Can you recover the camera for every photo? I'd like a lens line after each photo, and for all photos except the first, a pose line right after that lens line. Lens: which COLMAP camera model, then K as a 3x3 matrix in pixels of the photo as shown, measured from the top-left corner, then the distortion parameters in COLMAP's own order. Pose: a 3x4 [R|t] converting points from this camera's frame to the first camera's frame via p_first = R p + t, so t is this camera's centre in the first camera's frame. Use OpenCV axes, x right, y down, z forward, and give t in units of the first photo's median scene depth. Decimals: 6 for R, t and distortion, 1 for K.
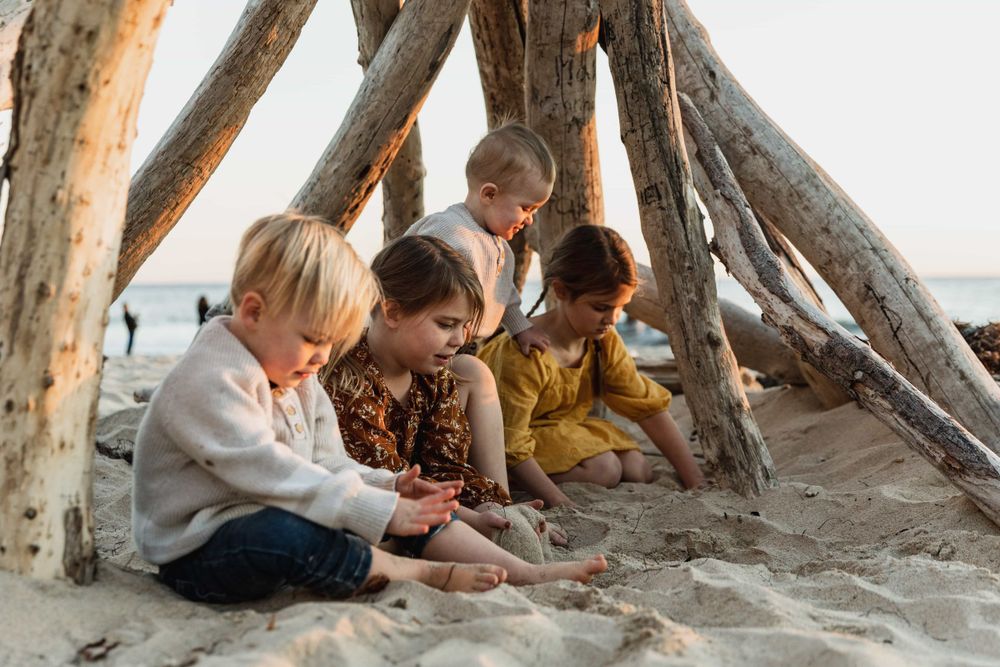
lens RADIAL K [[1429.8, 0, 500.0], [0, 1429.8, 333.5], [0, 0, 1]] dist [0.035625, -0.023026]
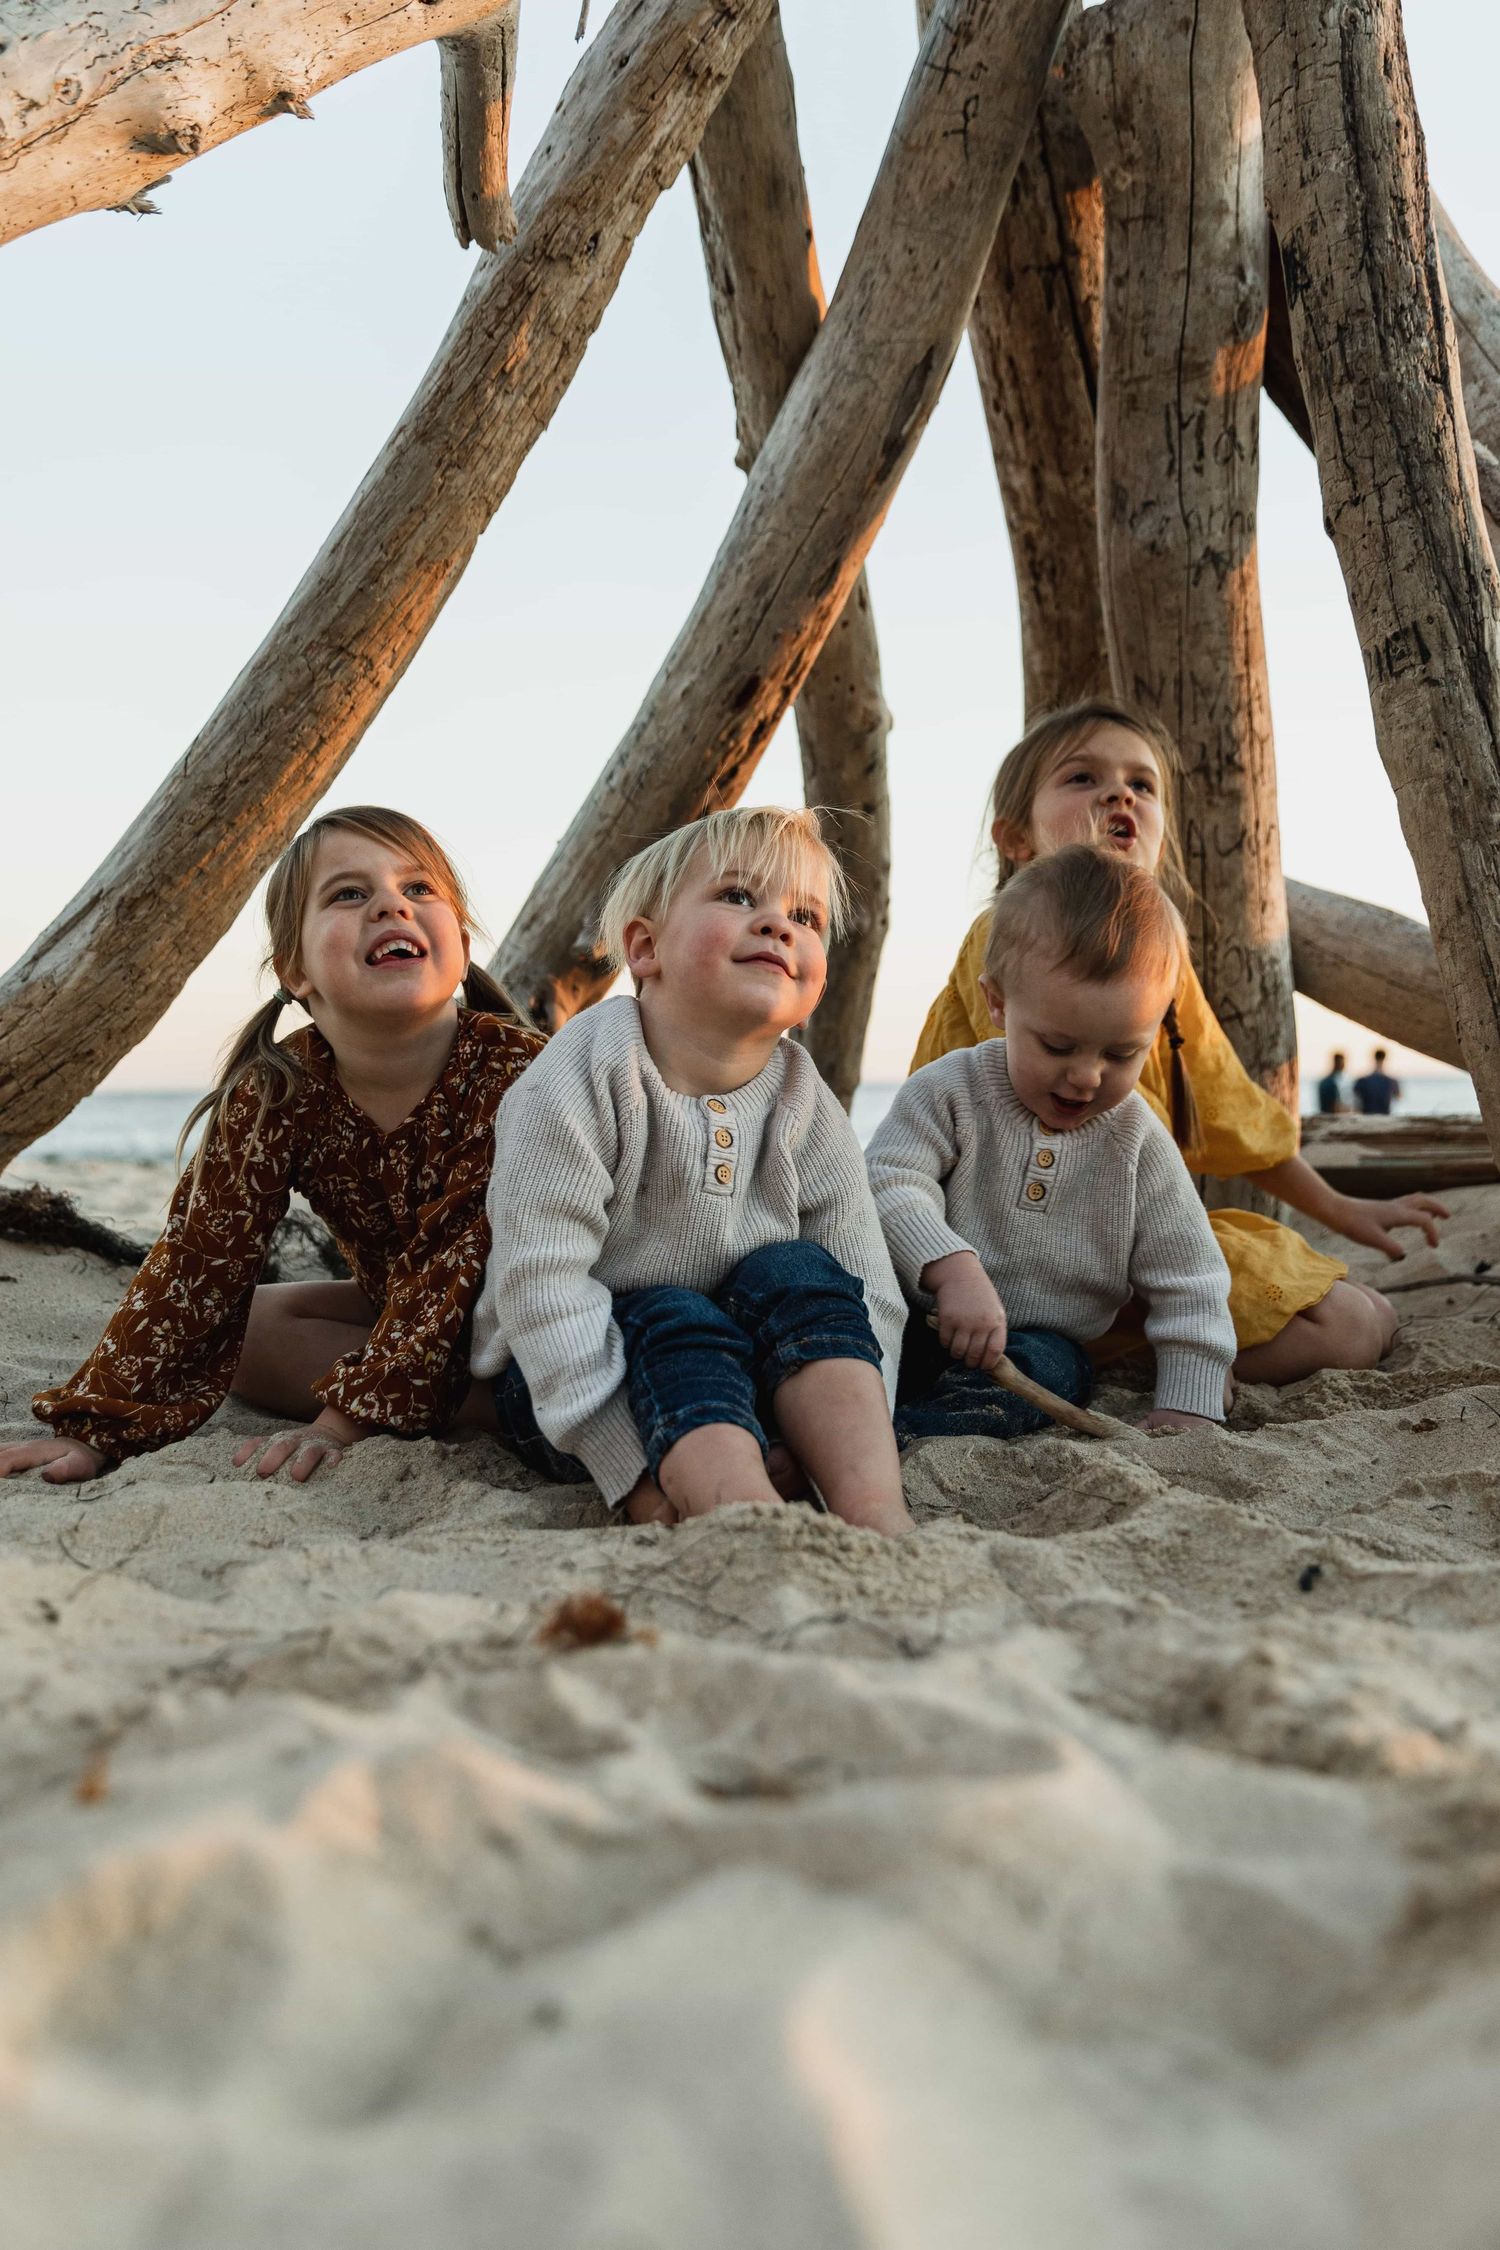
lens RADIAL K [[2238.8, 0, 750.0], [0, 2238.8, 1125.0], [0, 0, 1]] dist [0.019313, -0.002048]
pose [[0.988879, -0.000756, -0.148721, 0.015962], [-0.002126, 0.999813, -0.019220, 0.046143], [0.148708, 0.019322, 0.988692, 0.322008]]
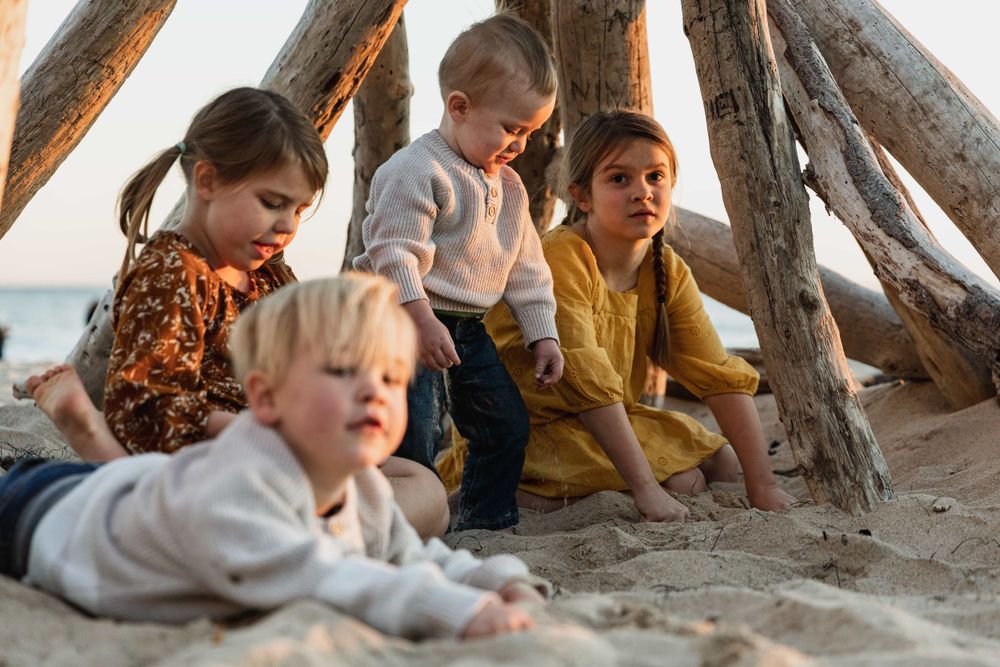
lens RADIAL K [[1916.9, 0, 500.0], [0, 1916.9, 333.5], [0, 0, 1]] dist [-0.019282, 0.250730]
pose [[0.999930, 0.011270, 0.003732, -0.011549], [-0.011216, 0.999836, -0.014250, 0.033516], [-0.003892, 0.014207, 0.999891, 0.014755]]
